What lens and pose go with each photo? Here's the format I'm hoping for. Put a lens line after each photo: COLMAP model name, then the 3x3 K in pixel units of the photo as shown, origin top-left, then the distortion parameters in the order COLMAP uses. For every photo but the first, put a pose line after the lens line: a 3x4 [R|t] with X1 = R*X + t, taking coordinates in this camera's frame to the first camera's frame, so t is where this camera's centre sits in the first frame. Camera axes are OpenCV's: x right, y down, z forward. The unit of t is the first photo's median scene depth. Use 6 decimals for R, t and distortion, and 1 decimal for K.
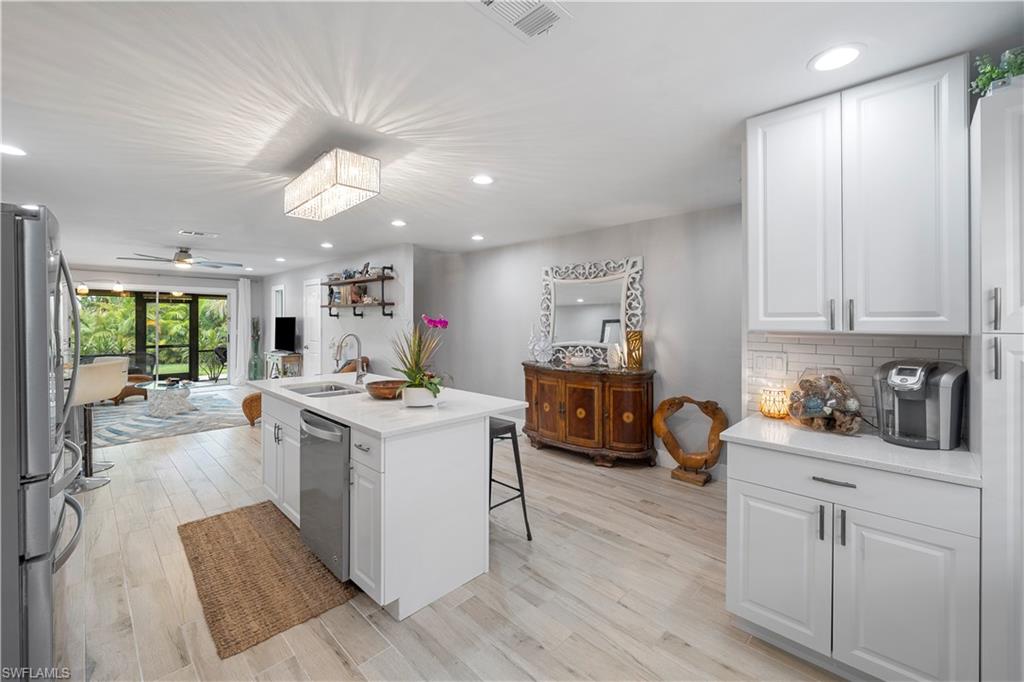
lens RADIAL K [[415.4, 0, 514.1], [0, 415.4, 320.6], [0, 0, 1]] dist [-0.000869, -0.000064]
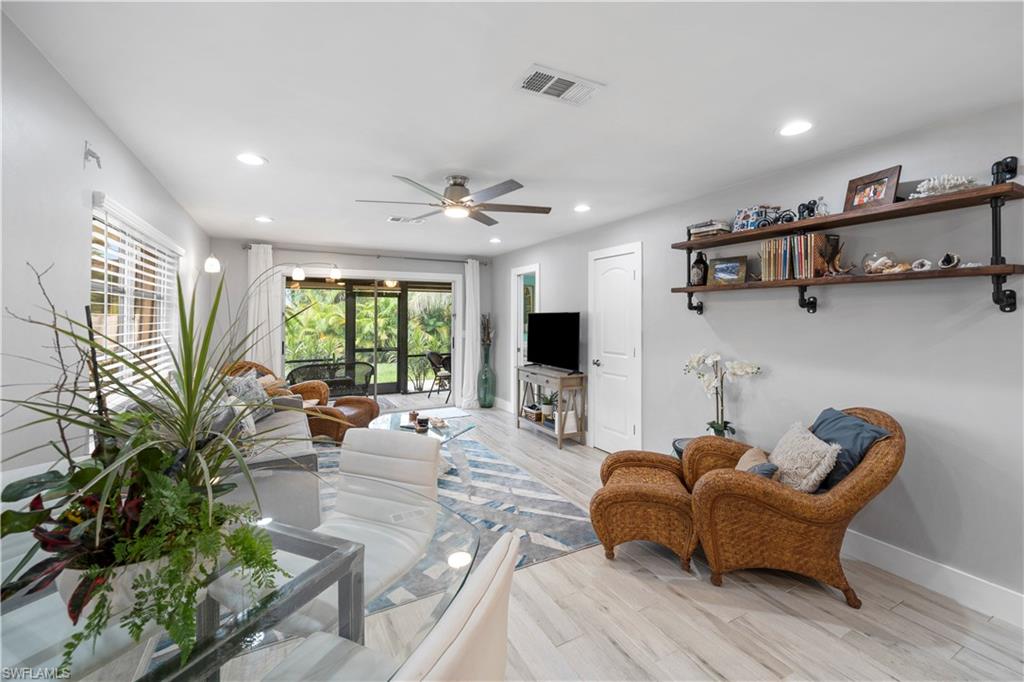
lens RADIAL K [[424.1, 0, 515.4], [0, 424.1, 316.9], [0, 0, 1]] dist [-0.001003, -0.000149]
pose [[0.950591, -0.003345, -0.310428, -0.423414], [0.003362, 0.999994, -0.000481, -0.001663], [0.310428, -0.000587, 0.950597, 0.390778]]
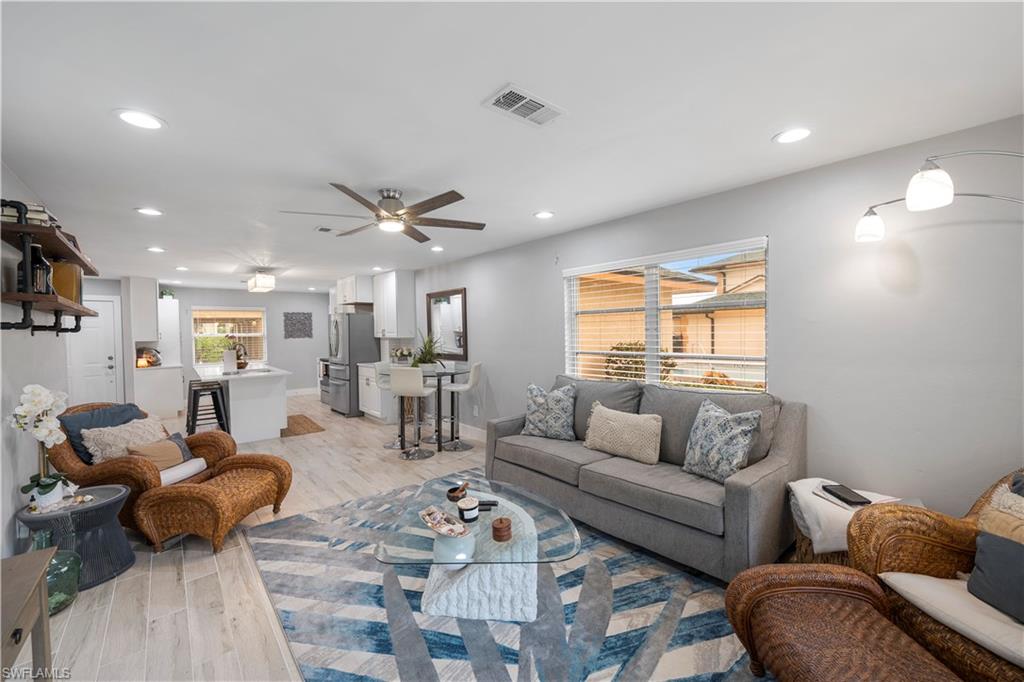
lens RADIAL K [[409.2, 0, 512.0], [0, 409.2, 341.0], [0, 0, 1]] dist [-0.001015, -0.000284]
pose [[-0.994551, 0.012987, 0.103438, -0.749721], [0.015514, 0.999600, 0.023664, -0.001453], [-0.103089, 0.025140, -0.994354, 1.122023]]
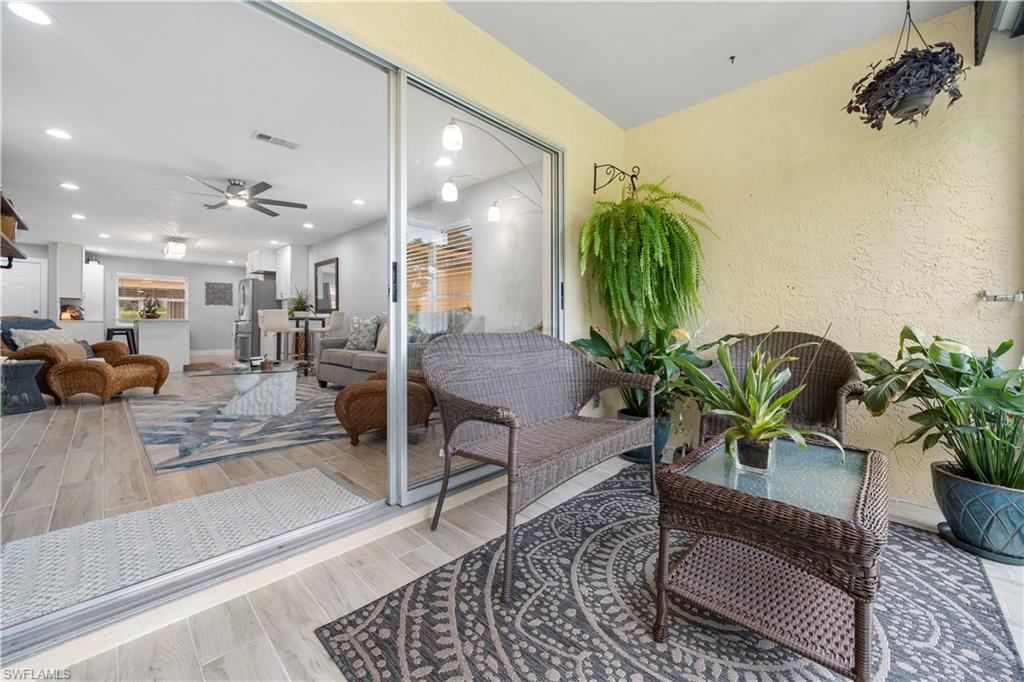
lens RADIAL K [[392.0, 0, 508.4], [0, 392.0, 322.9], [0, 0, 1]] dist [-0.001727, -0.000139]
pose [[-0.999995, -0.001193, 0.002981, -0.999402], [-0.001200, 0.999996, -0.002472, 0.076104], [-0.002979, -0.002476, -0.999992, 1.324422]]
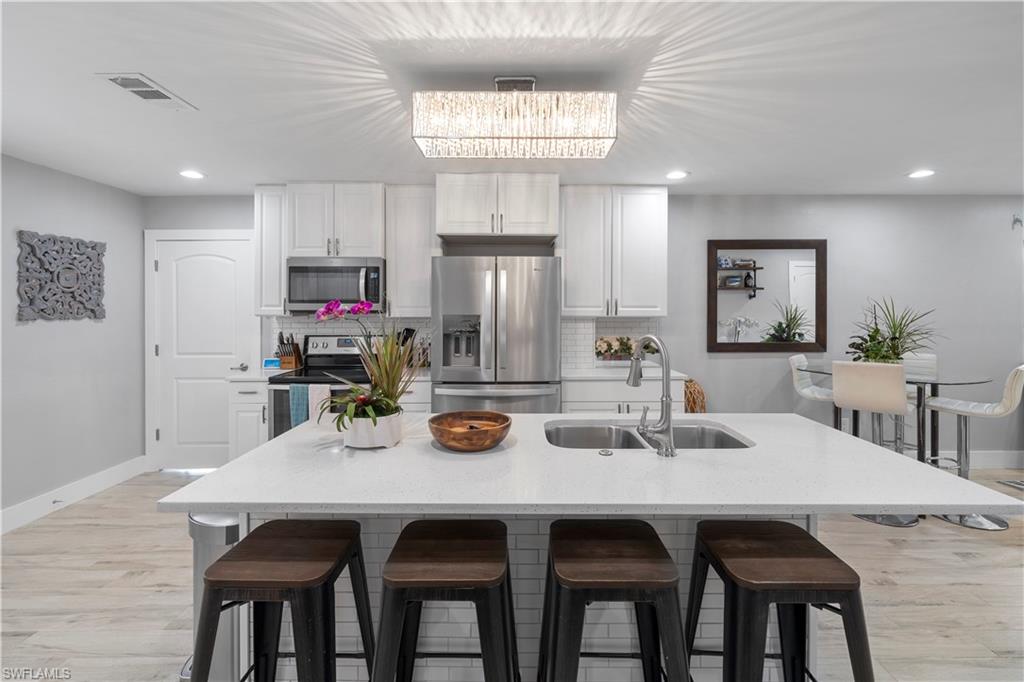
lens RADIAL K [[440.4, 0, 514.0], [0, 440.4, 311.6], [0, 0, 1]] dist [-0.001947, -0.000411]
pose [[-0.726024, 0.004717, -0.687653, 0.026627], [0.002051, 0.999987, 0.004694, 0.000017], [0.687666, 0.001997, -0.726024, 0.522907]]
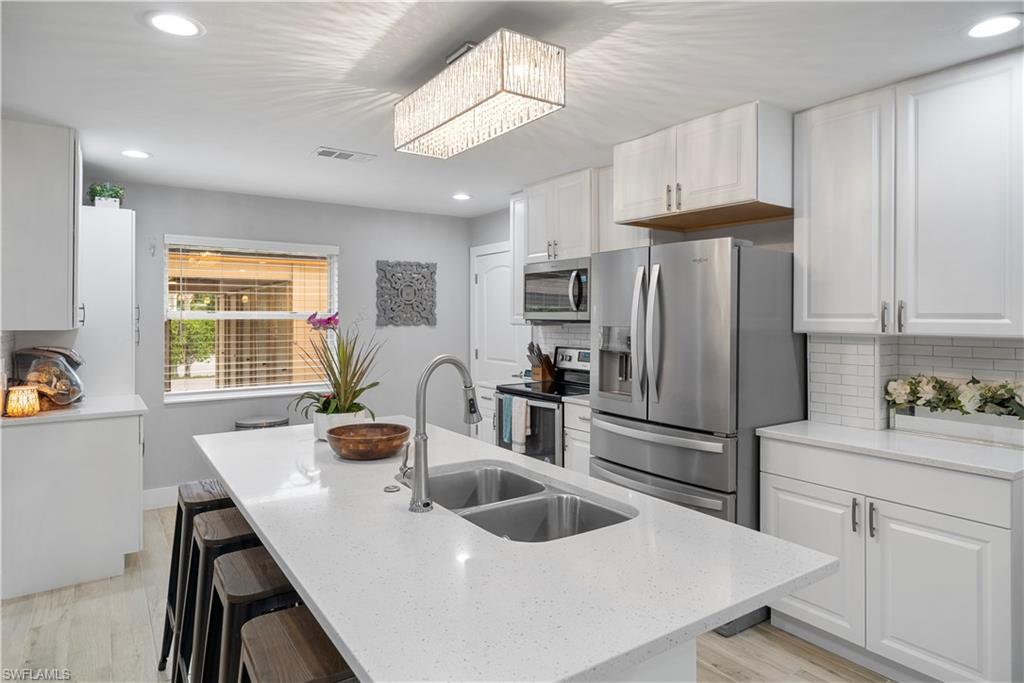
lens RADIAL K [[598.2, 0, 515.4], [0, 598.2, 317.2], [0, 0, 1]] dist [-0.004290, -0.001453]
pose [[-0.980359, -0.002024, 0.197209, -0.231920], [-0.002208, 0.999997, -0.000715, -0.001295], [-0.197207, -0.001136, -0.980361, 0.622540]]
